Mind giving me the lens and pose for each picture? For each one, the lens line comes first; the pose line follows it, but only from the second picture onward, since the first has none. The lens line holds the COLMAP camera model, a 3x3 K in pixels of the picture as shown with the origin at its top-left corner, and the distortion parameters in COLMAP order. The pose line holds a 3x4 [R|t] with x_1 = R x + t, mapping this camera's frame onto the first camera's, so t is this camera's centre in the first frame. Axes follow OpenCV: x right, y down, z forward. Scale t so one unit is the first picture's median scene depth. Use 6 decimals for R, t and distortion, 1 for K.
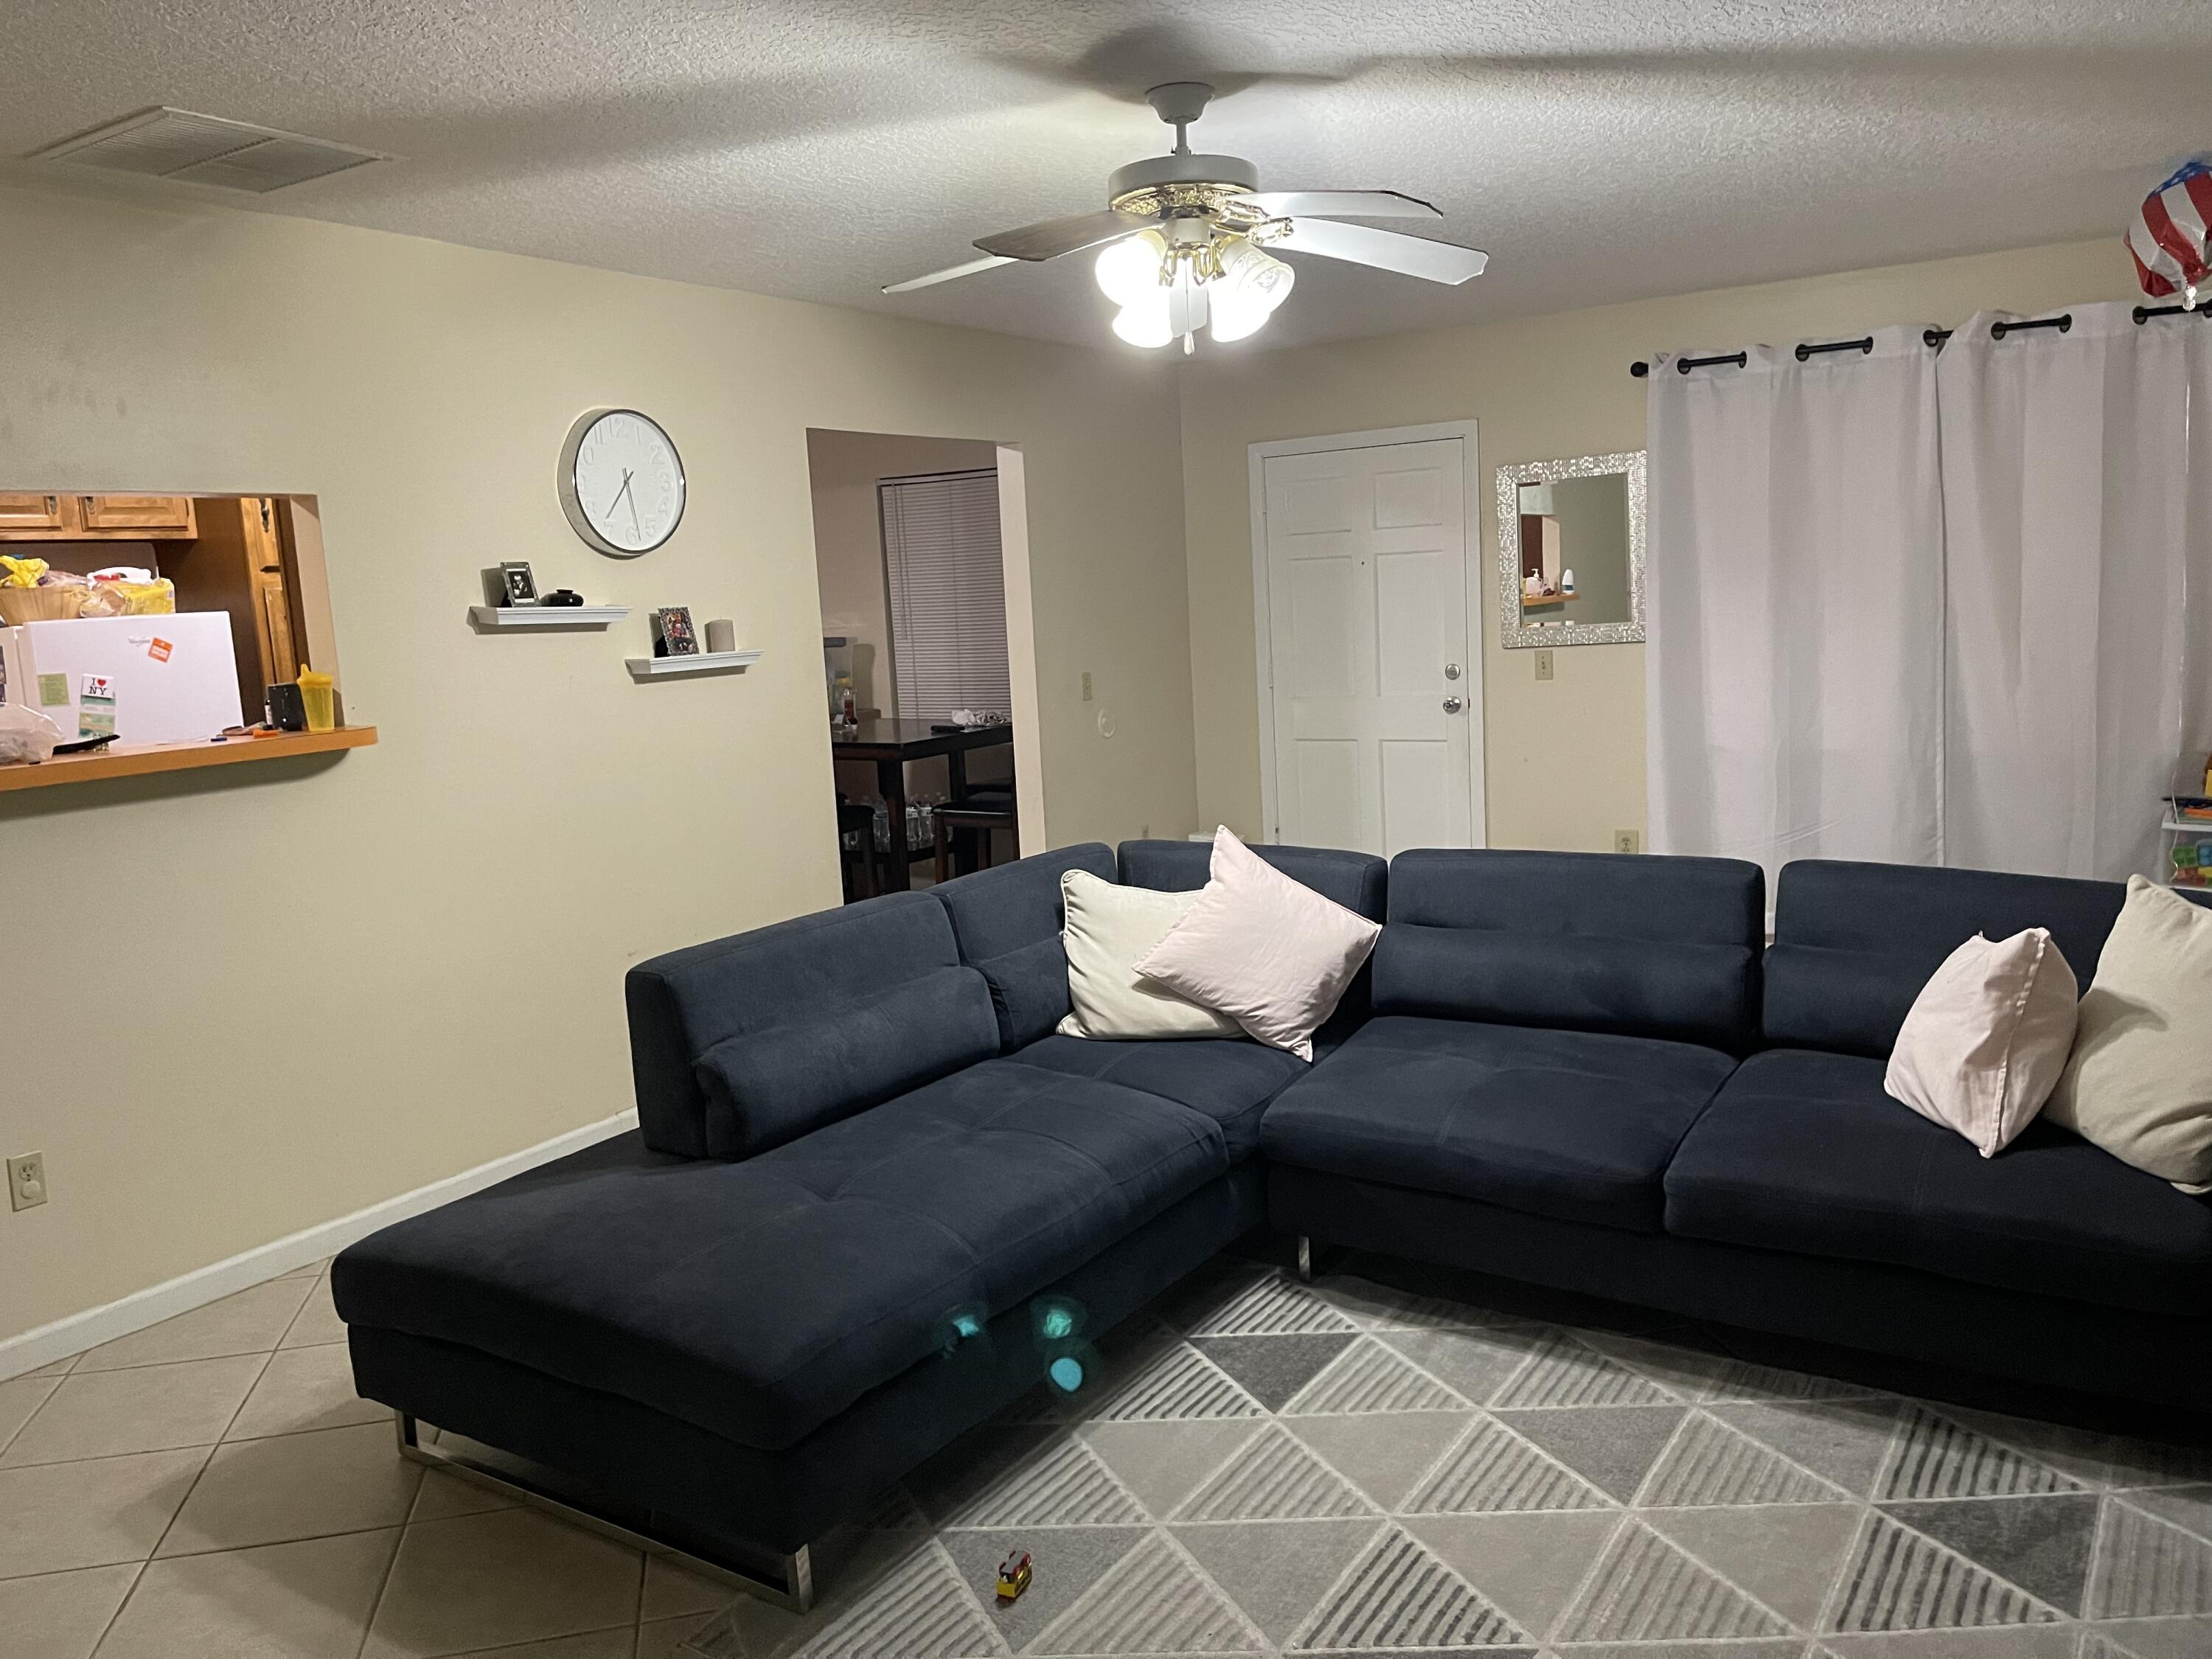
lens RADIAL K [[1664.5, 0, 1100.1], [0, 1664.5, 821.8], [0, 0, 1]] dist [0.078929, -0.099401]
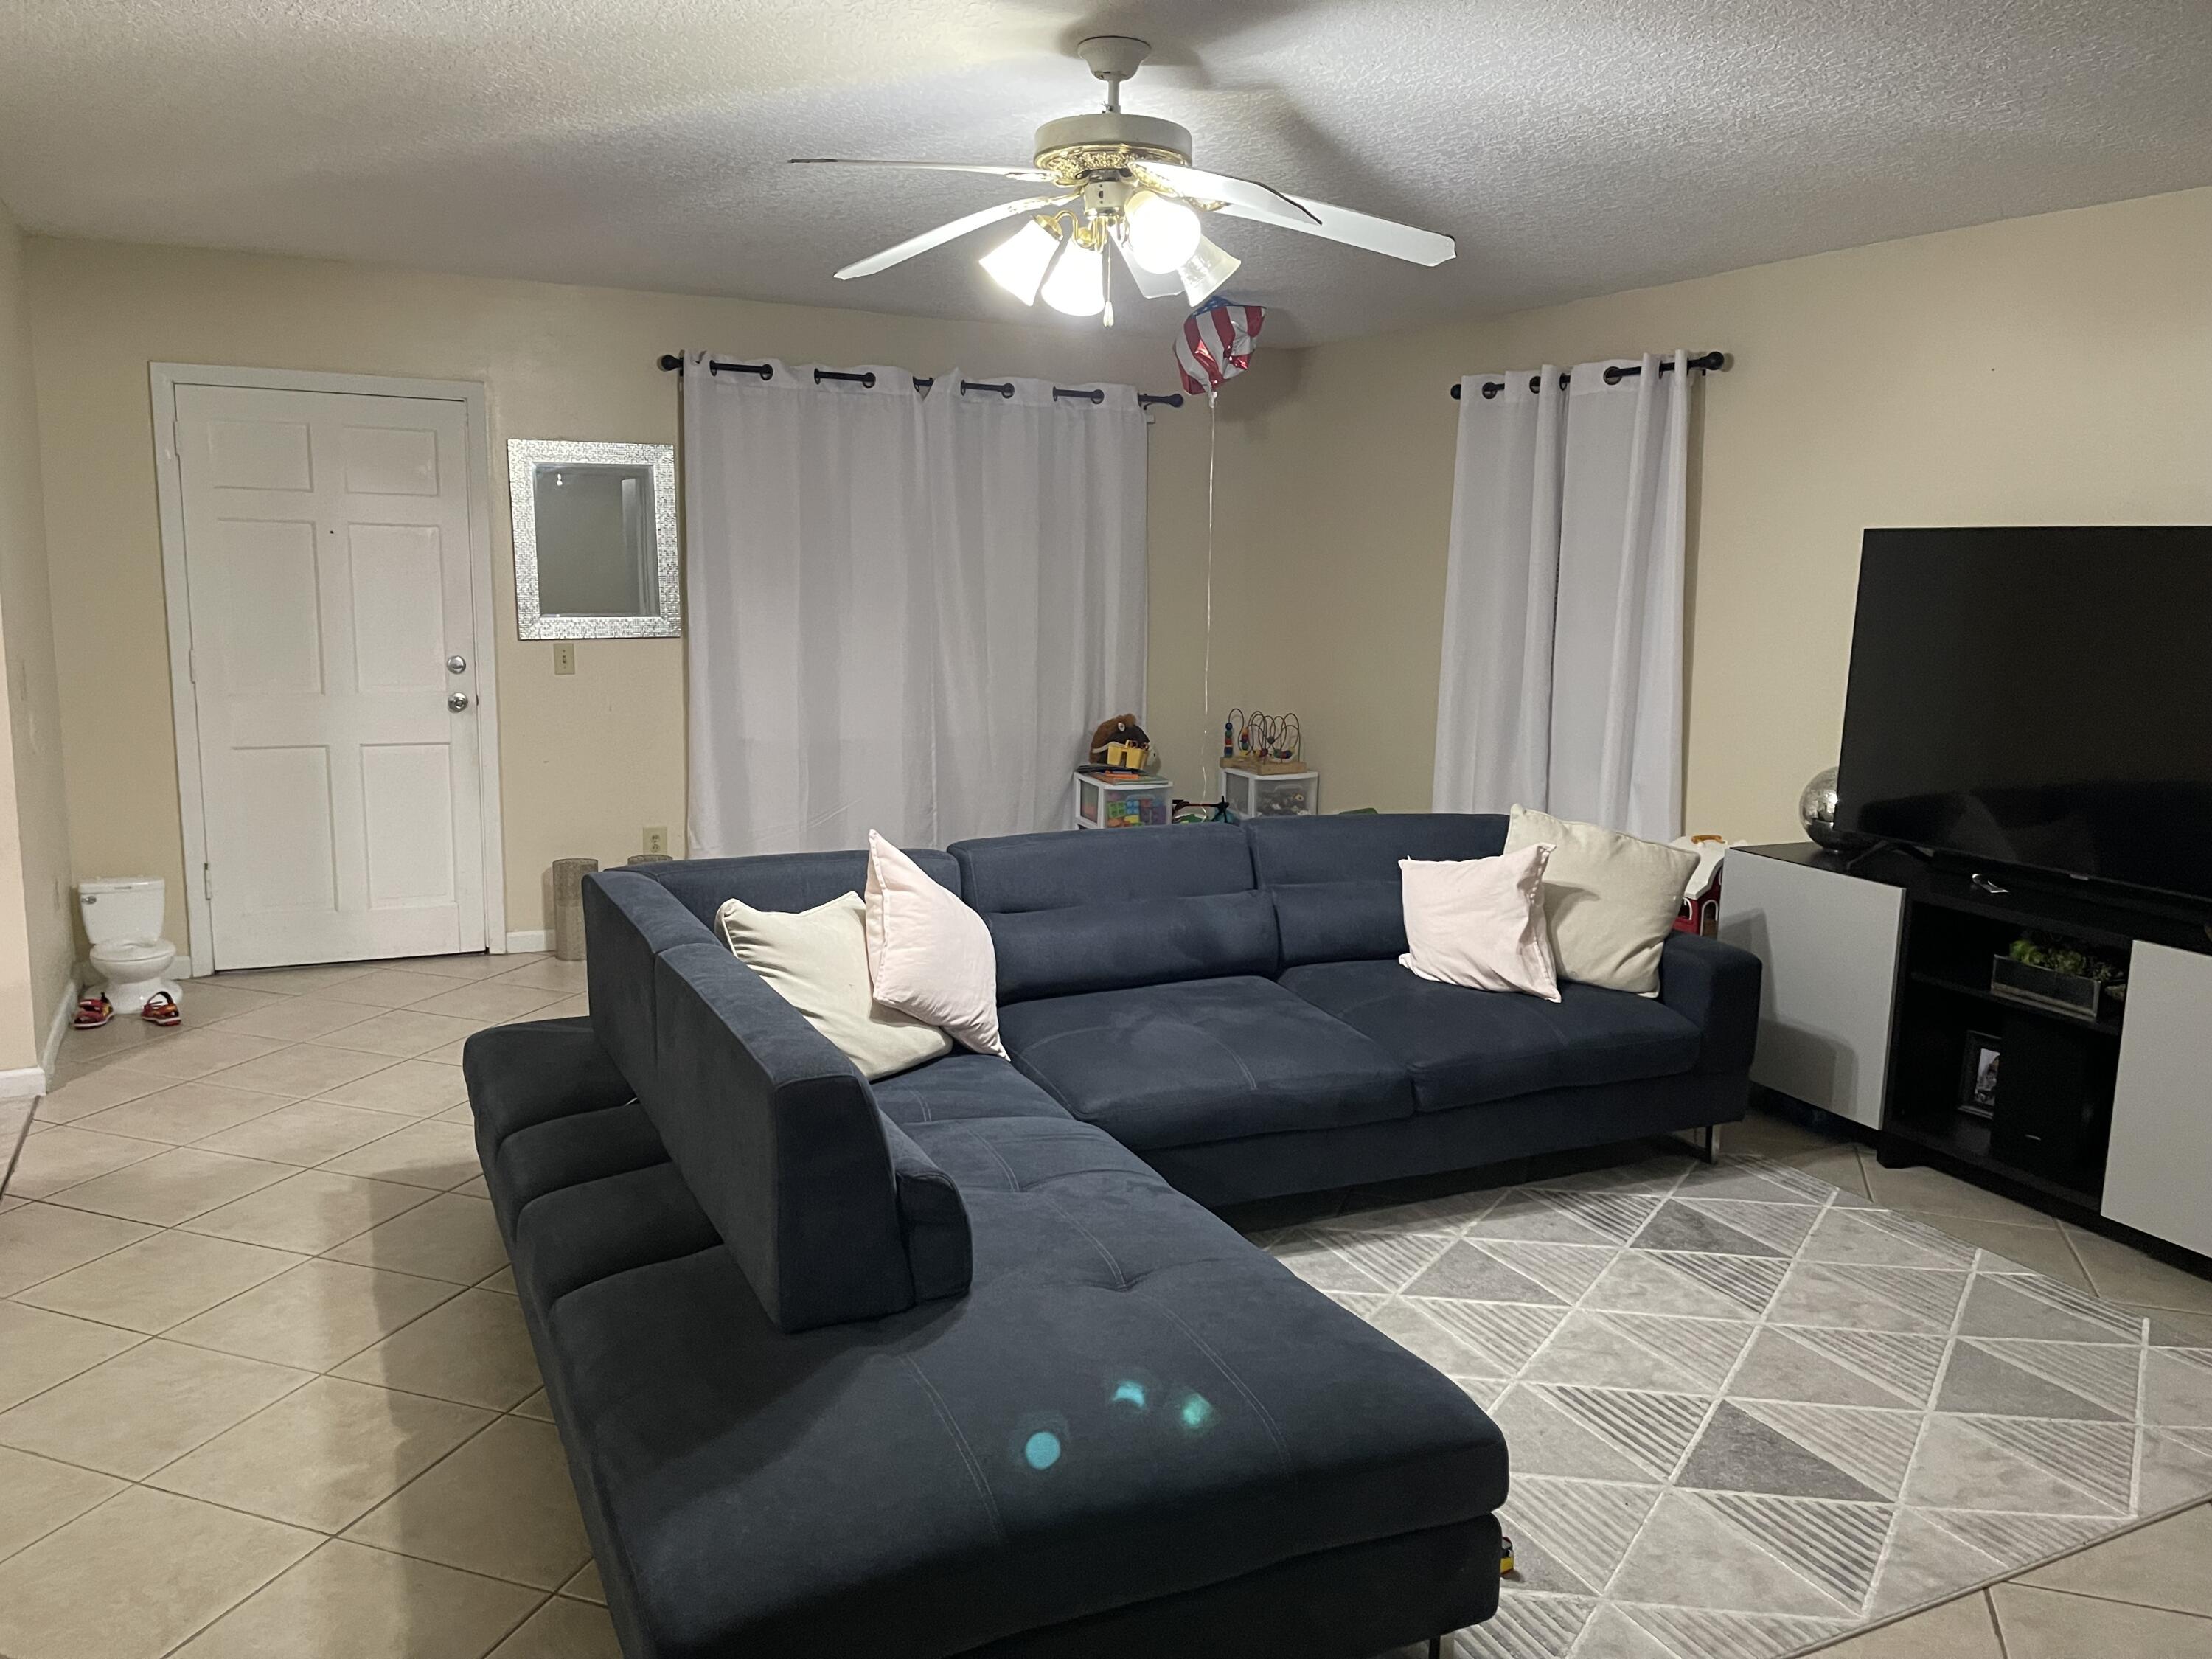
lens RADIAL K [[1664.5, 0, 1115.7], [0, 1664.5, 838.2], [0, 0, 1]] dist [0.078929, -0.099401]
pose [[0.509518, -0.079640, 0.856766, -0.748021], [0.073339, 0.996104, 0.048978, -0.033014], [-0.857329, 0.037879, 0.513374, 0.494243]]
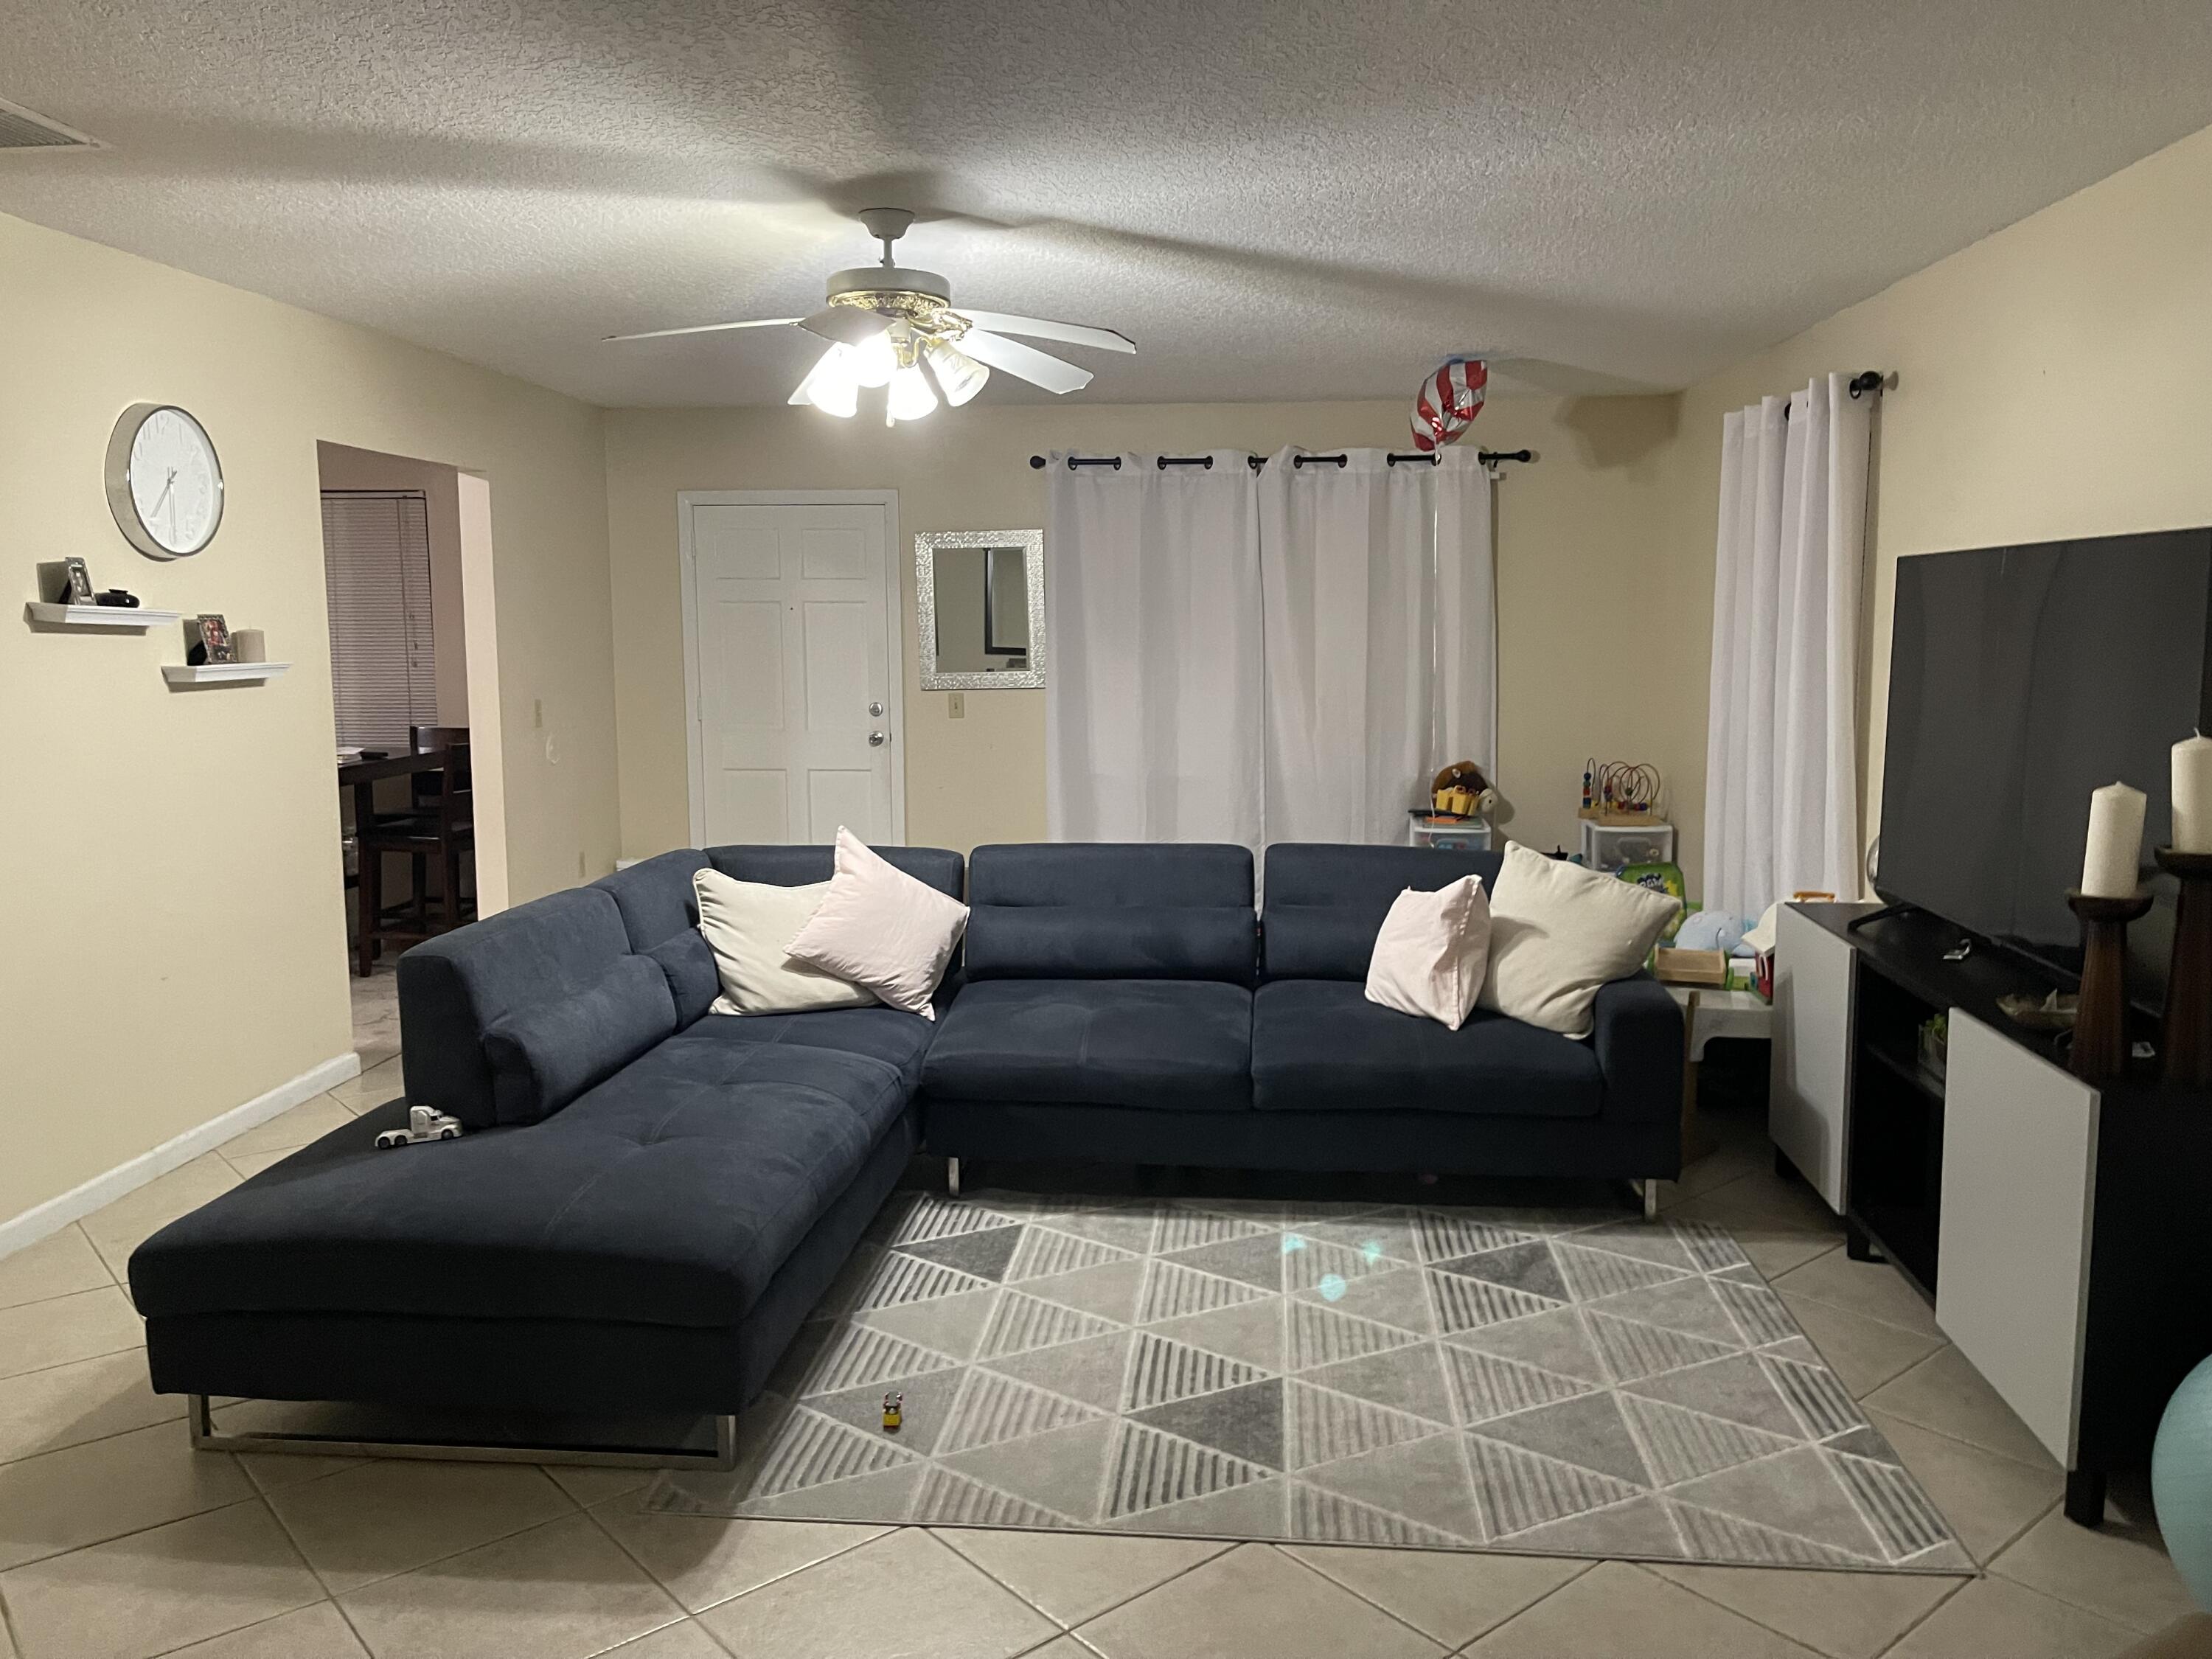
lens RADIAL K [[1664.5, 0, 1105.4], [0, 1664.5, 824.6], [0, 0, 1]] dist [0.078929, -0.099401]
pose [[0.881103, -0.008792, 0.472844, -0.367441], [0.024048, 0.999367, -0.026229, 0.042242], [-0.472314, 0.034481, 0.880756, -0.125980]]
